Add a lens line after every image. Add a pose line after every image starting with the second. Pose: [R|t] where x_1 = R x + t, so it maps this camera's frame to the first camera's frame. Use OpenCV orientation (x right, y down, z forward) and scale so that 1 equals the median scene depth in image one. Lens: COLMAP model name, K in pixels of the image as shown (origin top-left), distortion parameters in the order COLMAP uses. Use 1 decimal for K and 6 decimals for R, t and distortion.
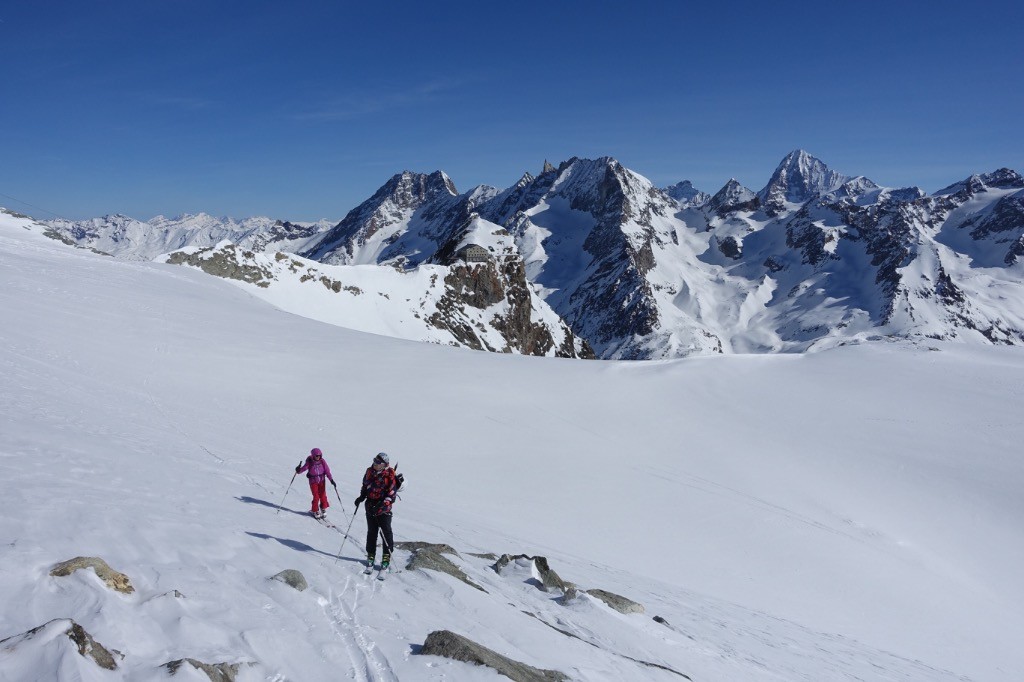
lens RADIAL K [[700.5, 0, 512.0], [0, 700.5, 341.0], [0, 0, 1]] dist [-0.003472, 0.002589]
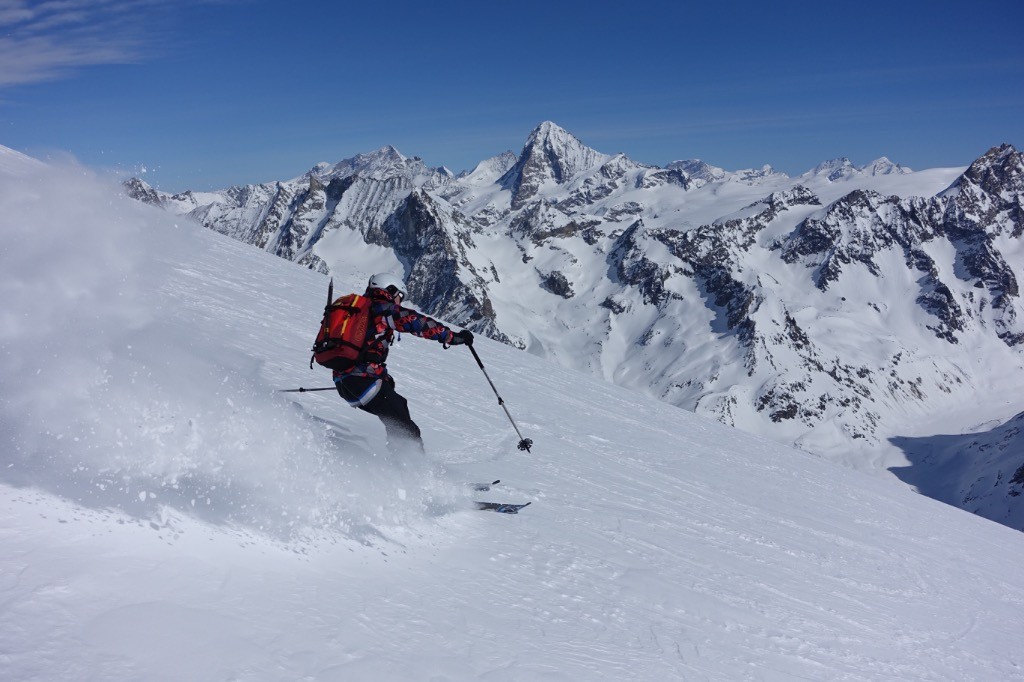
lens RADIAL K [[966.2, 0, 512.0], [0, 966.2, 341.0], [0, 0, 1]] dist [-0.000772, 0.003418]
pose [[0.923496, -0.087843, 0.373414, -0.195516], [0.088817, 0.995940, 0.014635, -0.078721], [-0.373183, 0.019651, 0.927549, -0.110019]]
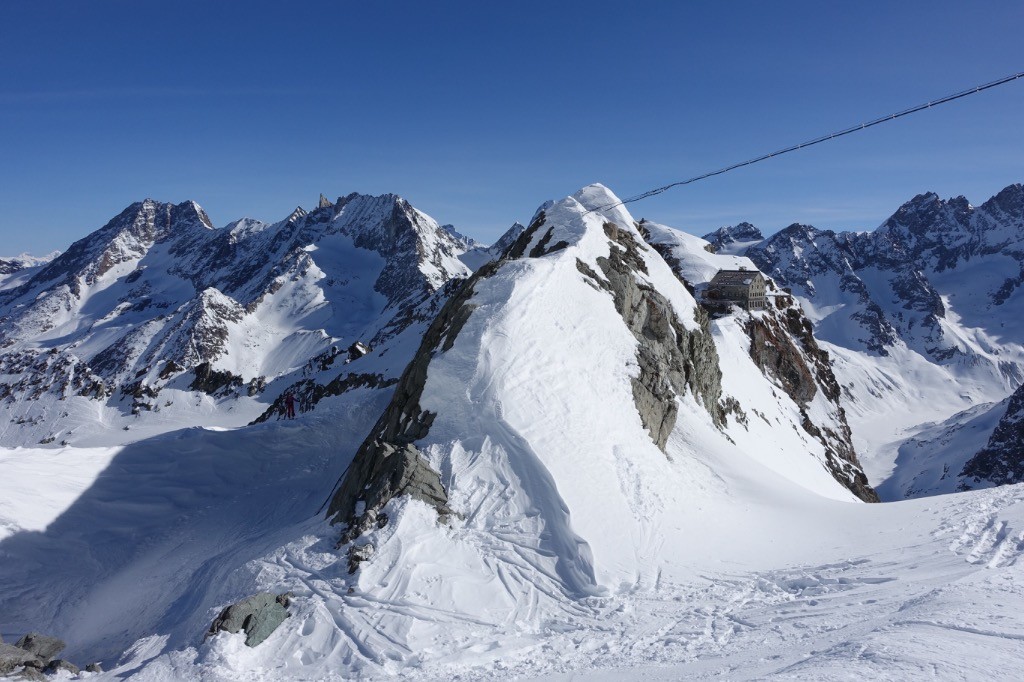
lens RADIAL K [[700.5, 0, 512.0], [0, 700.5, 341.0], [0, 0, 1]] dist [-0.003472, 0.002589]
pose [[0.939729, -0.016584, 0.341516, -0.040377], [0.036843, 0.997919, -0.052921, -0.008457], [-0.339928, 0.062314, 0.938385, 0.071184]]
